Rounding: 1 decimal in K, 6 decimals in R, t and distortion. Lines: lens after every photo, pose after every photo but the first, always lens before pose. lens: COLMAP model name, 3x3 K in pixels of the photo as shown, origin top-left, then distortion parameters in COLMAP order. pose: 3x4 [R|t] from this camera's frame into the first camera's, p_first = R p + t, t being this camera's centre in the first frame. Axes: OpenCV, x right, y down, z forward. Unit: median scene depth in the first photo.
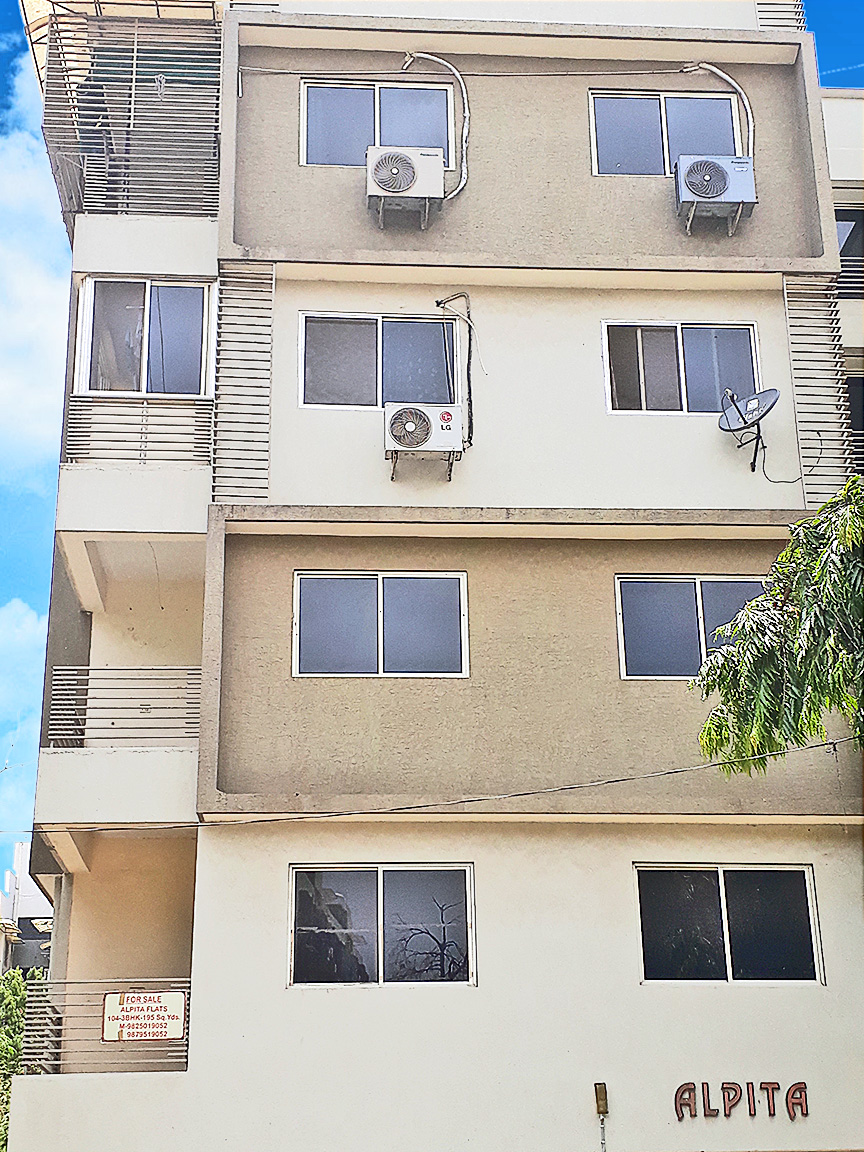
lens RADIAL K [[1772.3, 0, 433.3], [0, 1772.3, 635.2], [0, 0, 1]] dist [0.367924, -1.216575]
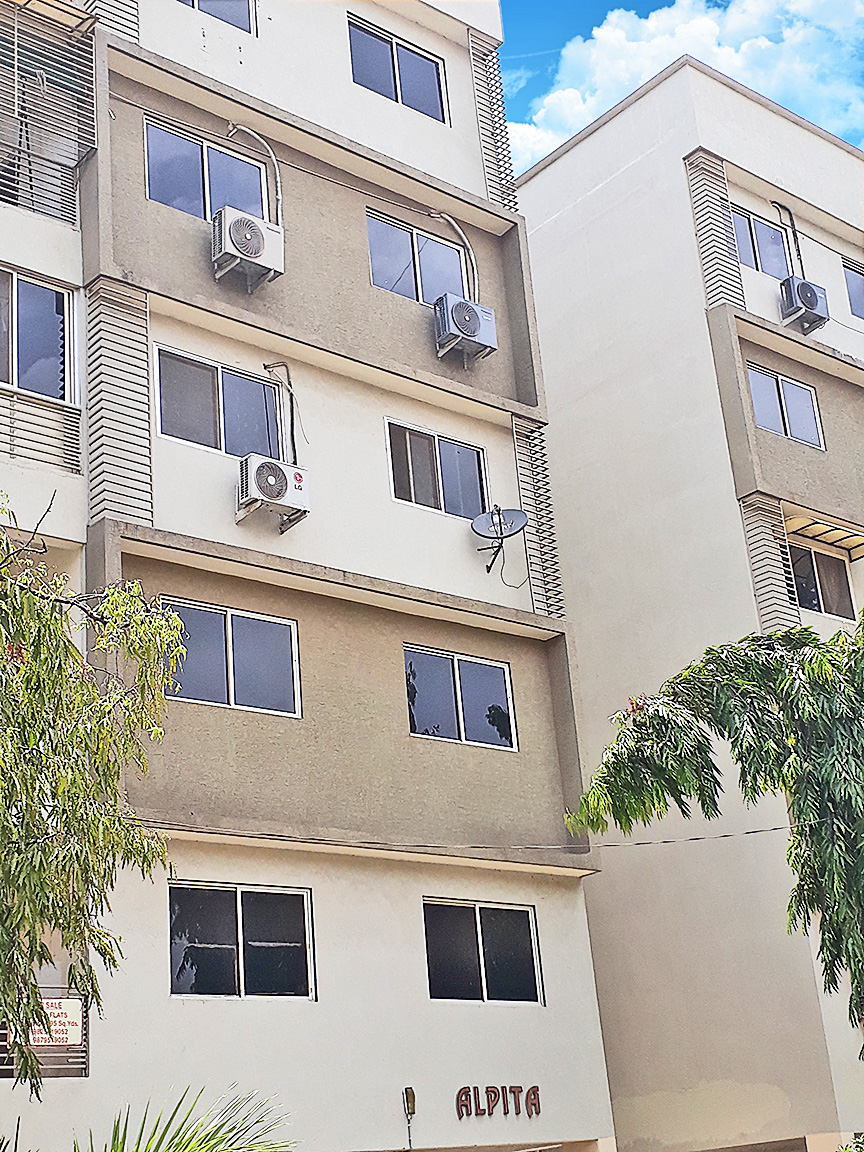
lens RADIAL K [[1772.3, 0, 433.3], [0, 1772.3, 635.2], [0, 0, 1]] dist [0.367924, -1.216575]
pose [[0.793931, 0.150055, 0.589200, -0.581144], [-0.144655, 0.987858, -0.056664, 0.023754], [-0.590549, -0.040243, 0.805998, 0.068487]]
